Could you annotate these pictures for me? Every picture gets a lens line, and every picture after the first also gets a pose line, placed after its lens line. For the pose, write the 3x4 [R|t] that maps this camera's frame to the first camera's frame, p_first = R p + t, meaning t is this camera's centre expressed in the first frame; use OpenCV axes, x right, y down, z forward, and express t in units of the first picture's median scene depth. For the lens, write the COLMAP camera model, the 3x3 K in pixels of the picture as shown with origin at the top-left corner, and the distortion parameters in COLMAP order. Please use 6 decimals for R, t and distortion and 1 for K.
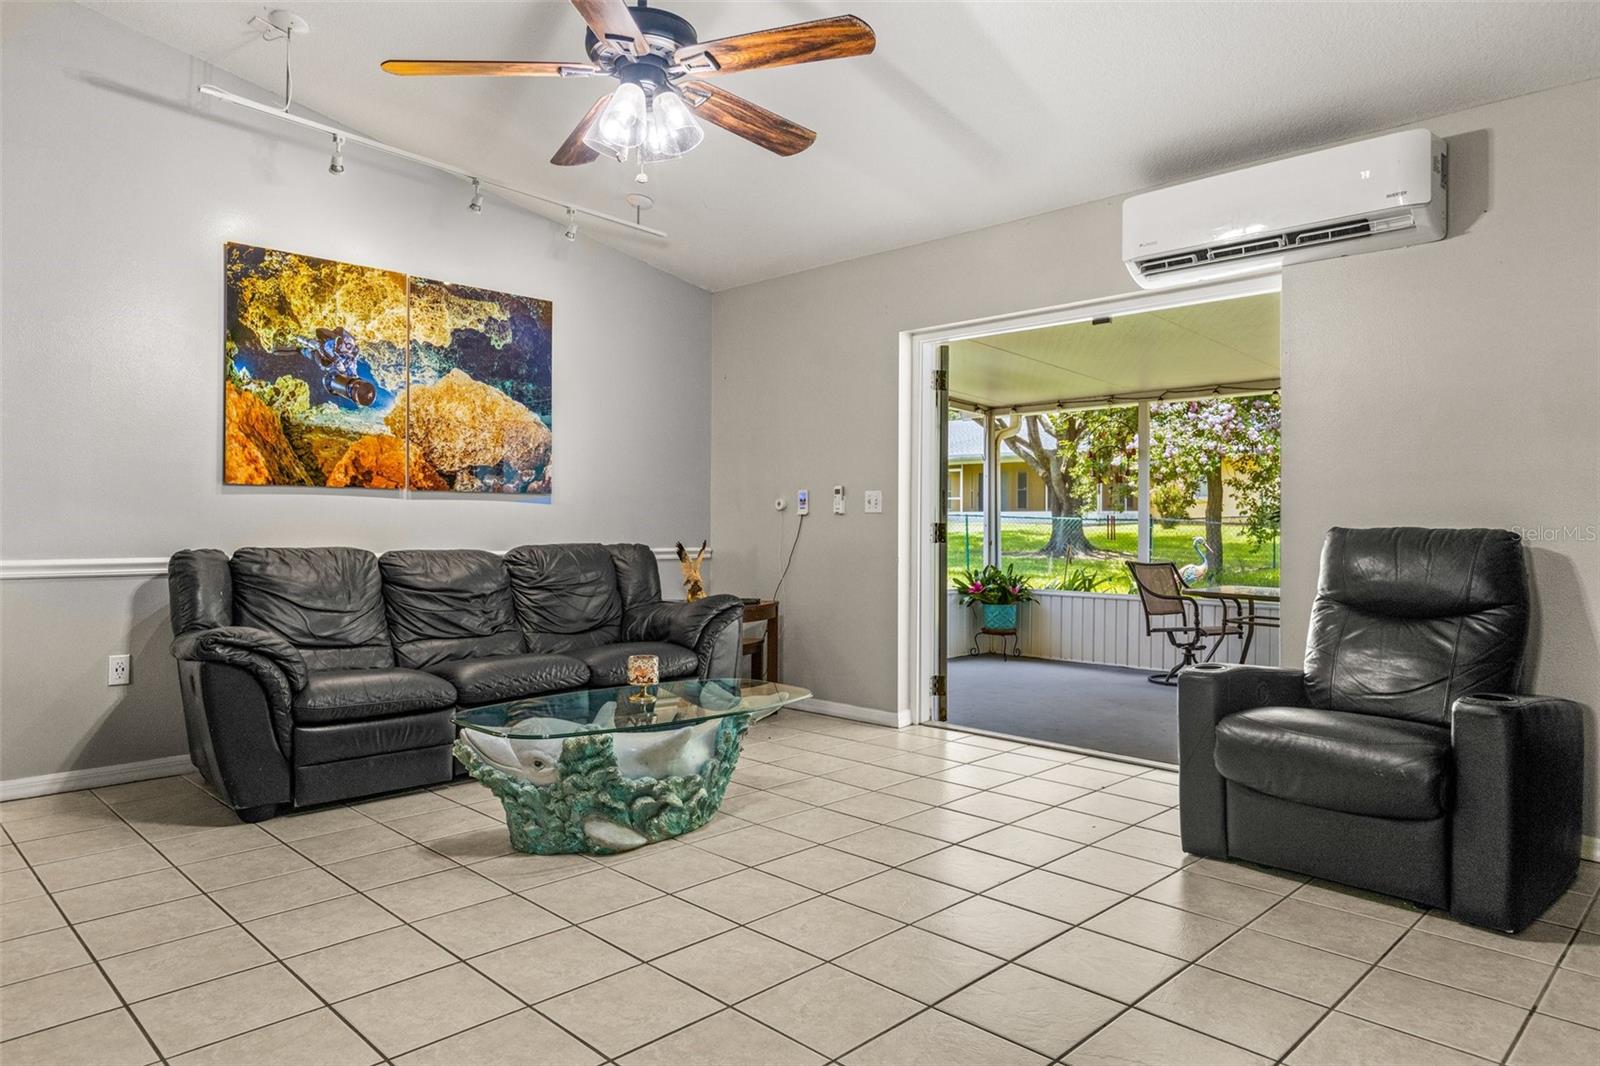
lens RADIAL K [[1013.9, 0, 806.5], [0, 1013.9, 519.7], [0, 0, 1]] dist [0.000885, 0.001434]
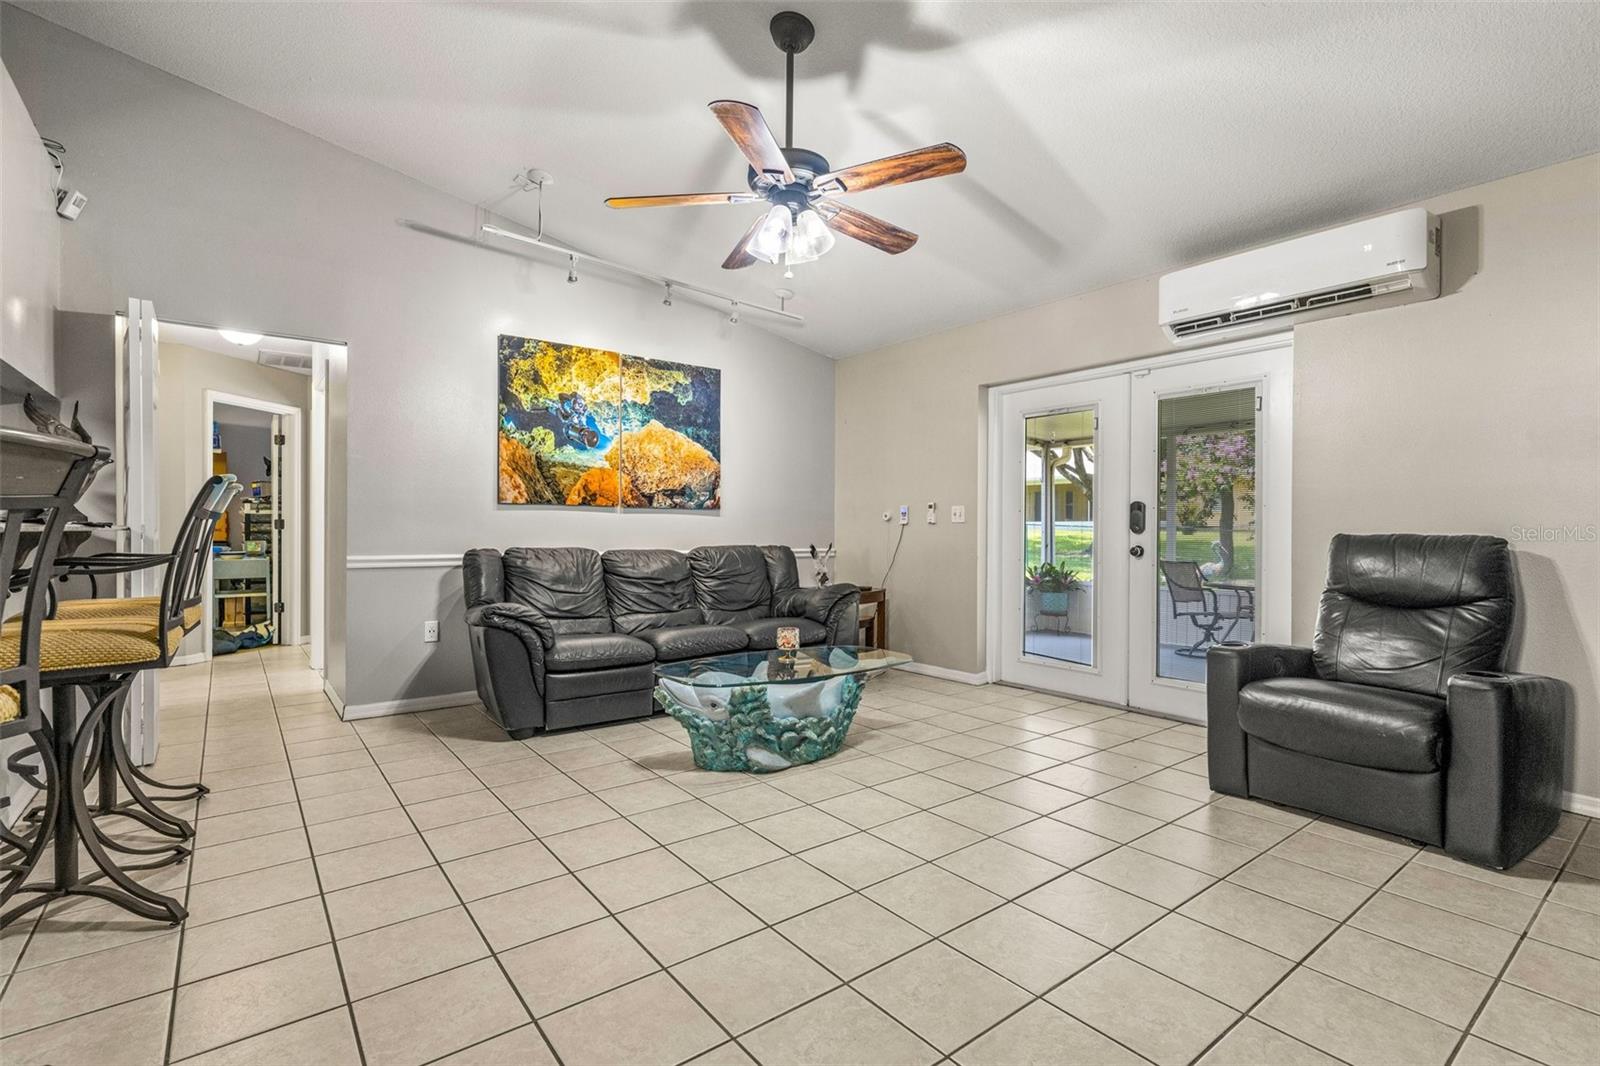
lens RADIAL K [[748.1, 0, 804.0], [0, 748.1, 533.1], [0, 0, 1]] dist [-0.002353, -0.001054]
pose [[0.991458, 0.000626, -0.130427, -0.007427], [0.000292, 0.999975, 0.007019, -0.000069], [0.130428, -0.006997, 0.991433, 0.007427]]
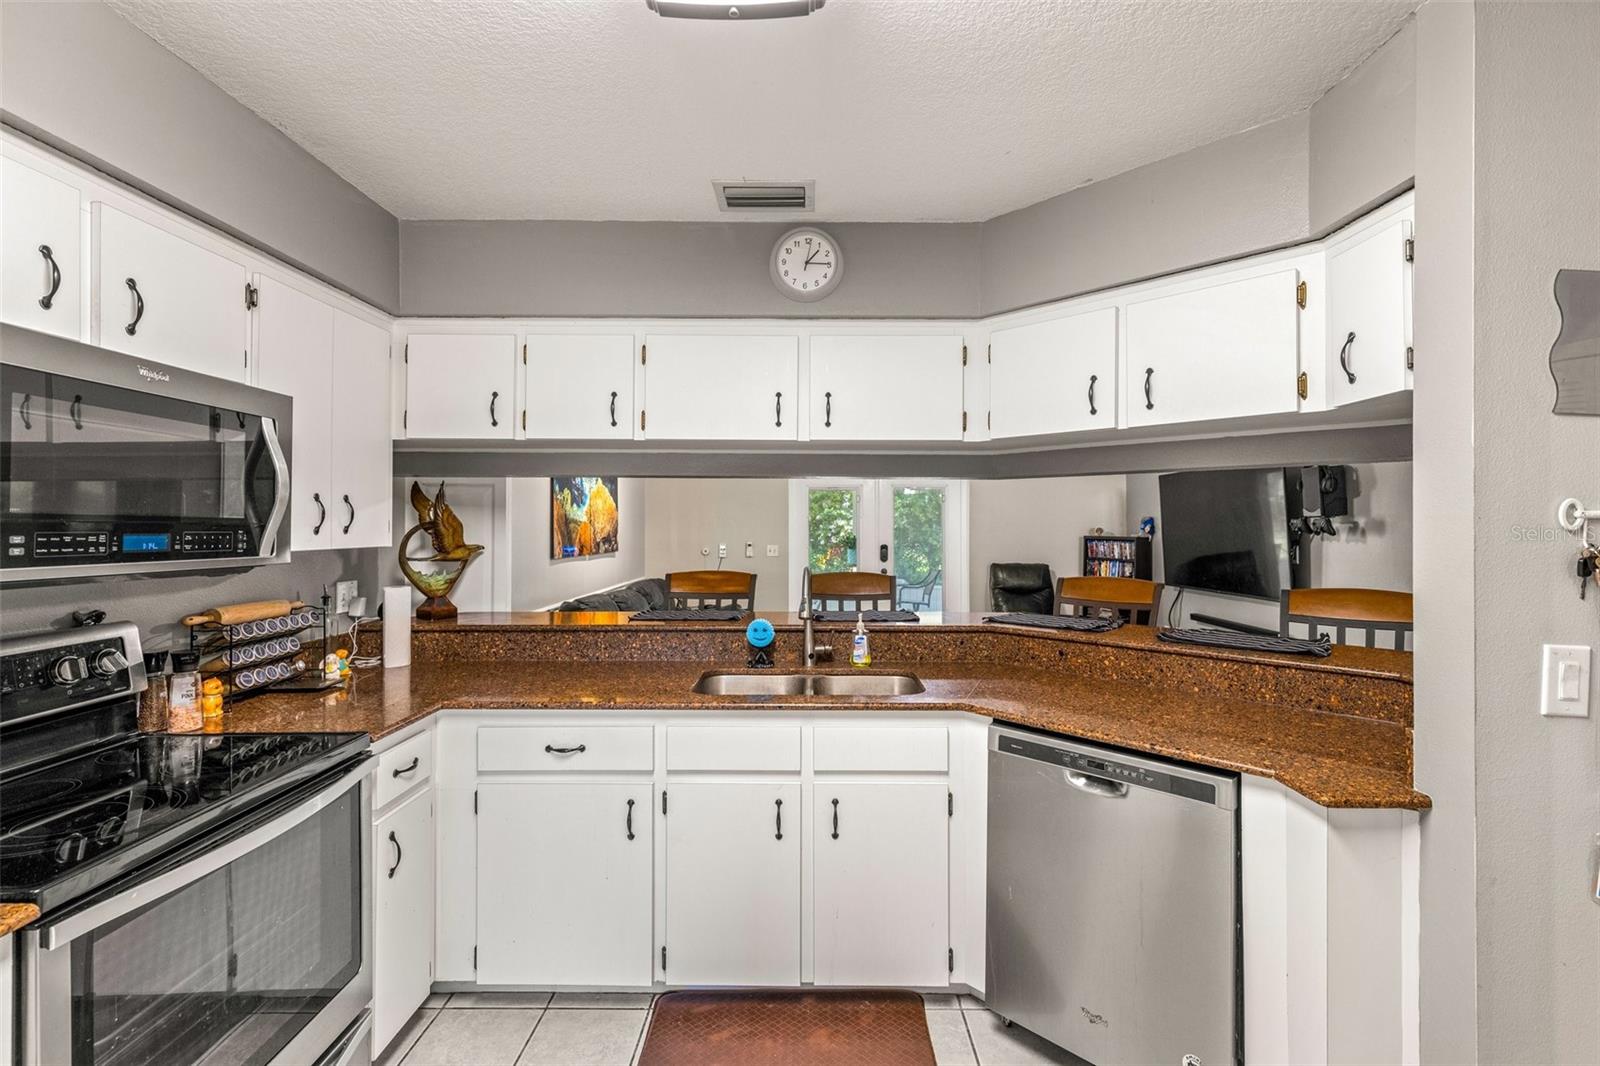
lens RADIAL K [[717.0, 0, 804.8], [0, 717.0, 515.1], [0, 0, 1]] dist [0.005595, -0.001155]
pose [[0.719030, 0.004979, 0.694961, -1.057371], [0.000573, 0.999970, -0.007757, -0.093747], [-0.694979, 0.005976, 0.719005, -0.070200]]
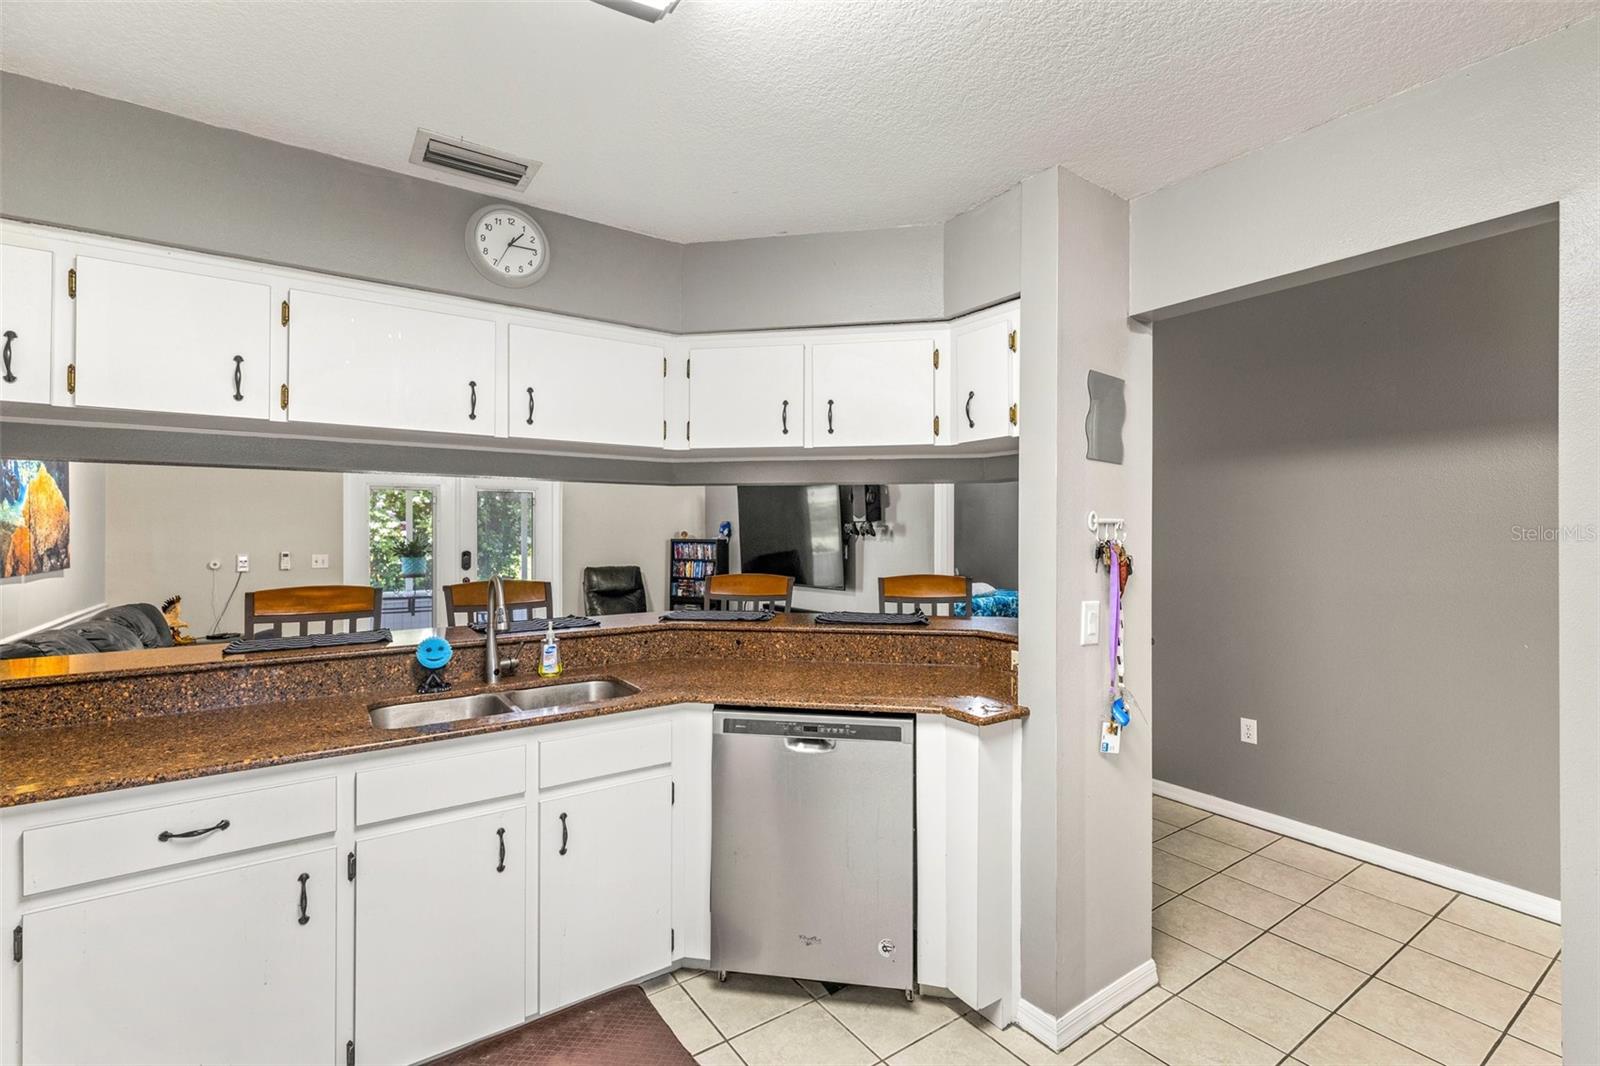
lens RADIAL K [[717.0, 0, 801.7], [0, 717.0, 523.8], [0, 0, 1]] dist [0.005595, -0.001155]
pose [[0.185699, 0.001413, 0.982606, -1.133870], [0.000192, 0.999999, -0.001474, -0.093410], [-0.982607, 0.000462, 0.185698, 0.024437]]
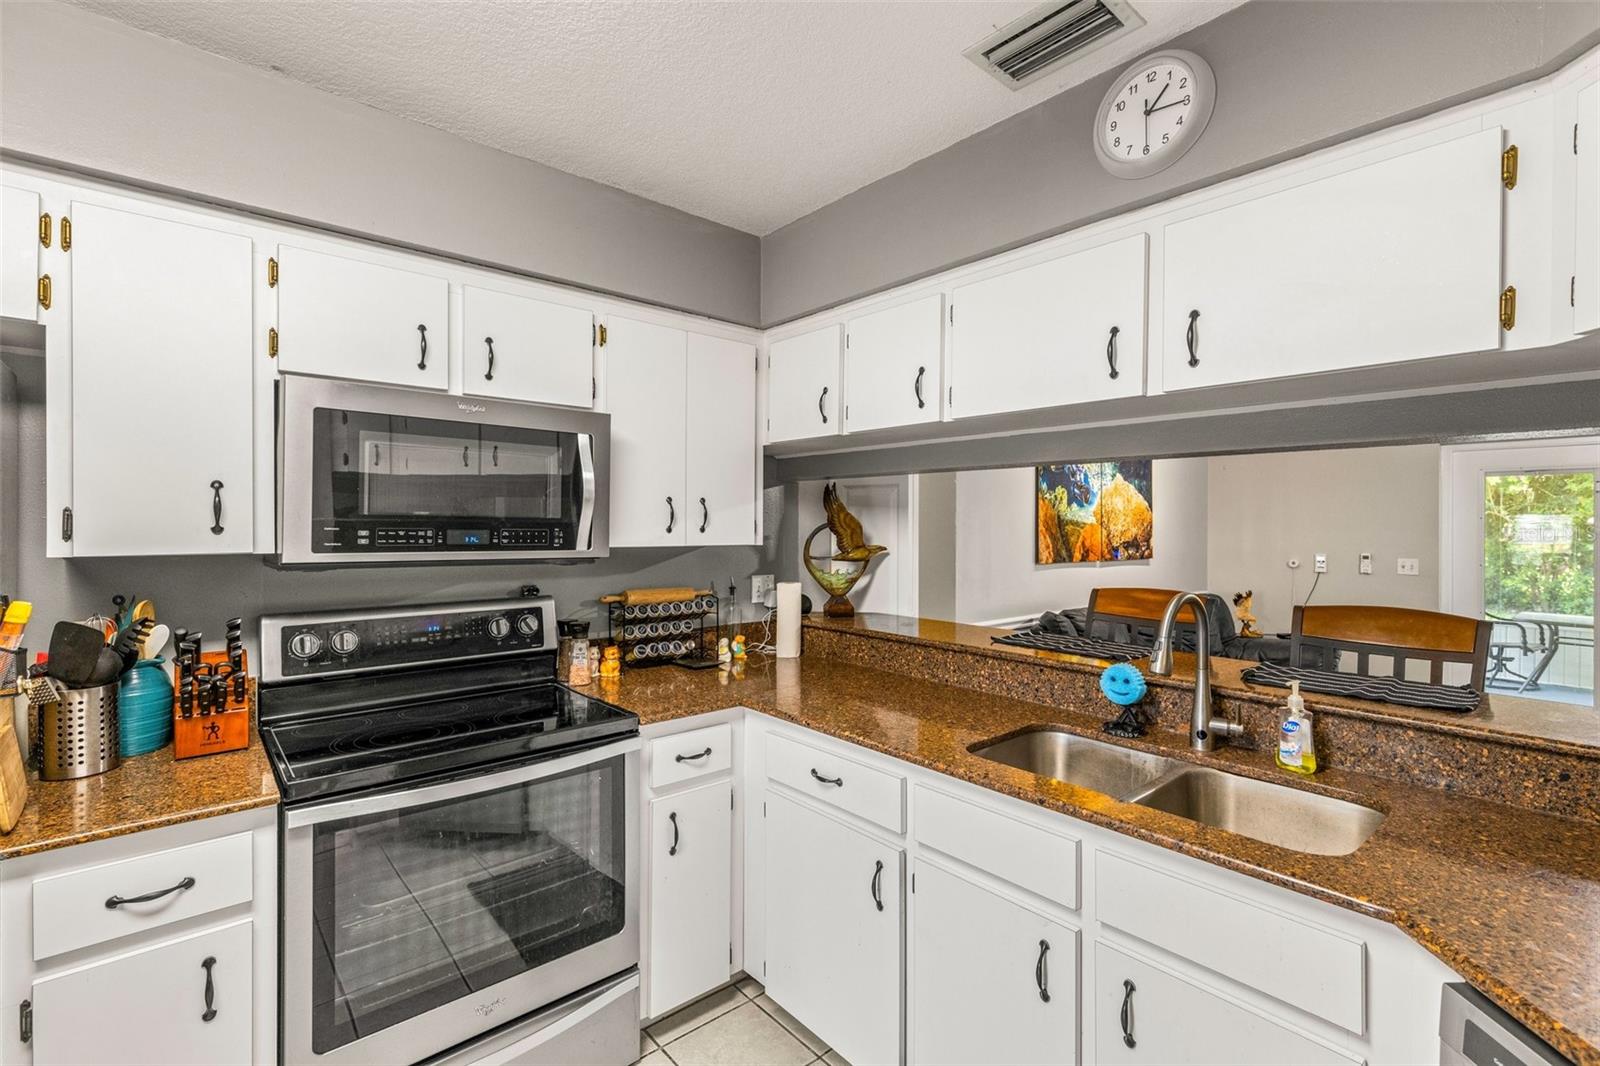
lens RADIAL K [[717.0, 0, 803.8], [0, 717.0, 523.9], [0, 0, 1]] dist [0.005595, -0.001155]
pose [[0.996980, 0.000908, -0.077648, -0.818689], [-0.000816, 0.999999, 0.001221, -0.092388], [0.077649, -0.001154, 0.996980, -0.038098]]
